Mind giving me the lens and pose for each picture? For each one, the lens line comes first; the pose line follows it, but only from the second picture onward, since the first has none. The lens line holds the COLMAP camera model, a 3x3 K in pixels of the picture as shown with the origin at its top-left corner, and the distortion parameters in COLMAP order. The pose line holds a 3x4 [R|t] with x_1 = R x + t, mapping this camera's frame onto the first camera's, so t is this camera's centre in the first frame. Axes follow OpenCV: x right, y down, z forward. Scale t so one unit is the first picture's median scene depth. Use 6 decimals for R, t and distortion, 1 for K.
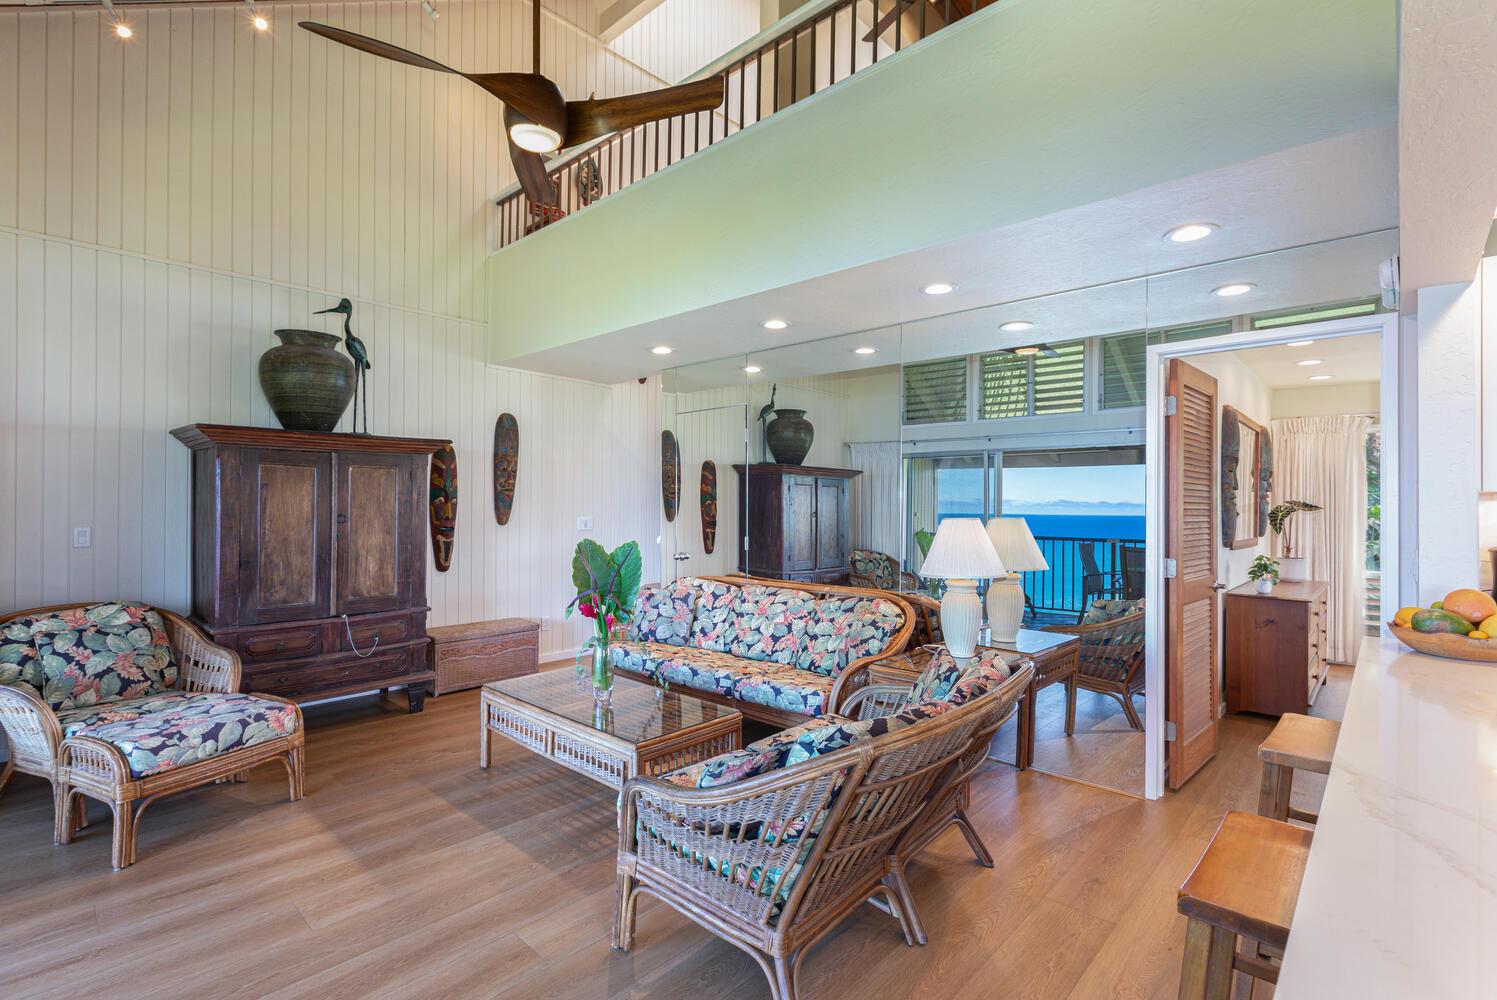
lens RADIAL K [[683.8, 0, 749.7], [0, 683.8, 502.6], [0, 0, 1]] dist [0.005163, 0.000635]
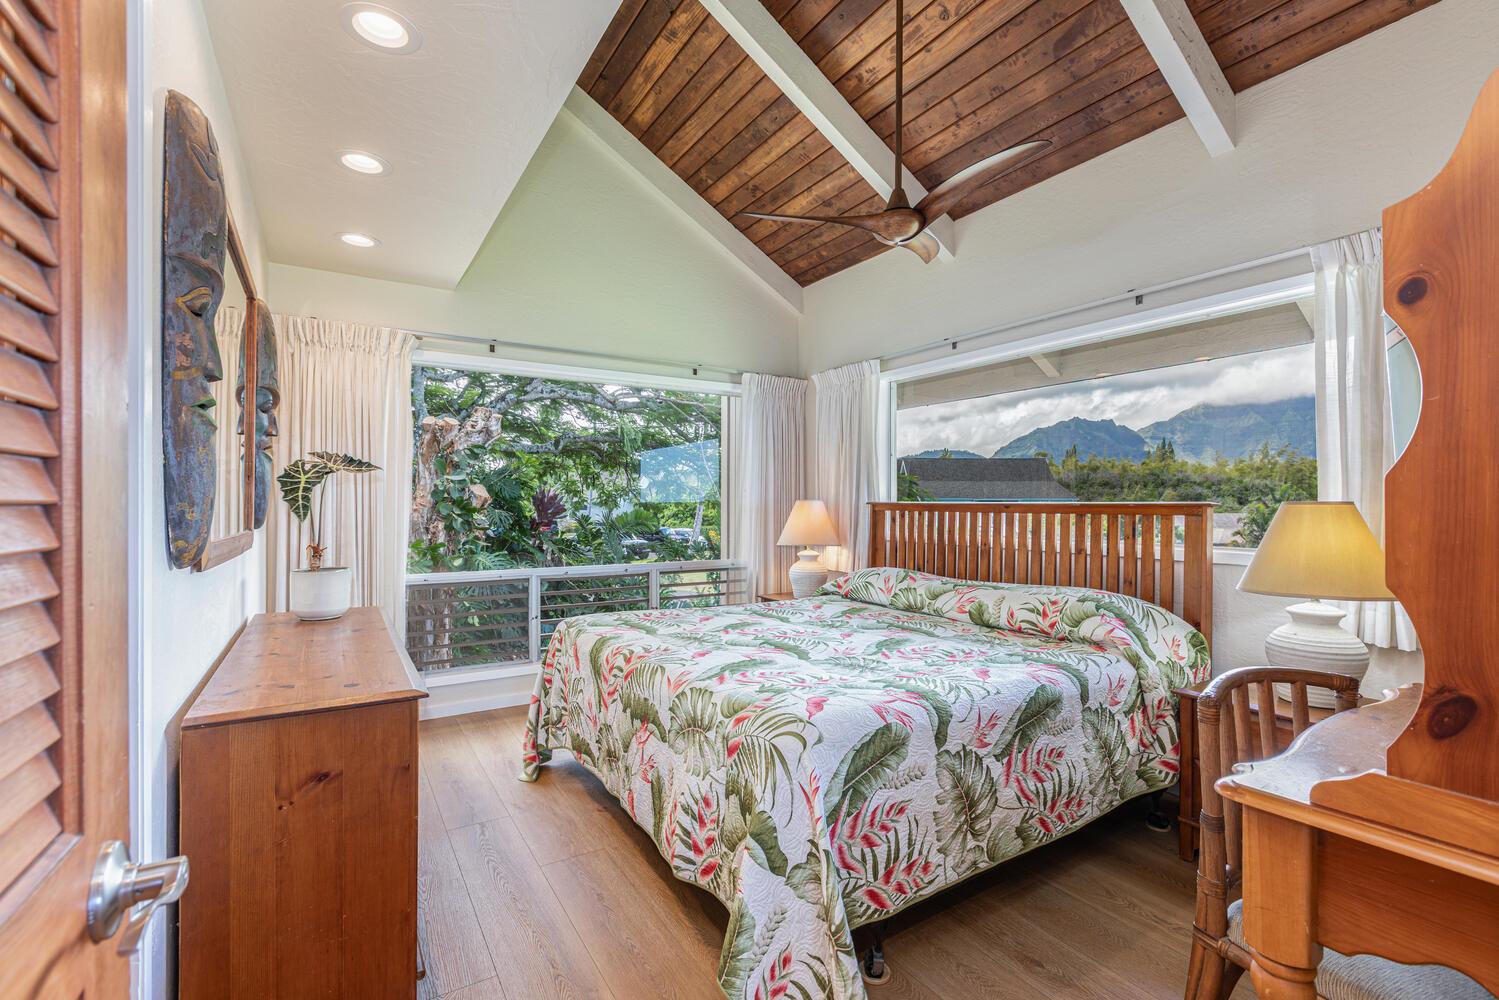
lens RADIAL K [[684.7, 0, 751.8], [0, 684.7, 499.3], [0, 0, 1]] dist [0.005163, 0.000635]
pose [[0.266450, -0.008099, 0.963815, 0.402351], [0.002106, 0.999967, 0.007821, 0.028414], [-0.963846, -0.000054, 0.266459, 0.578490]]
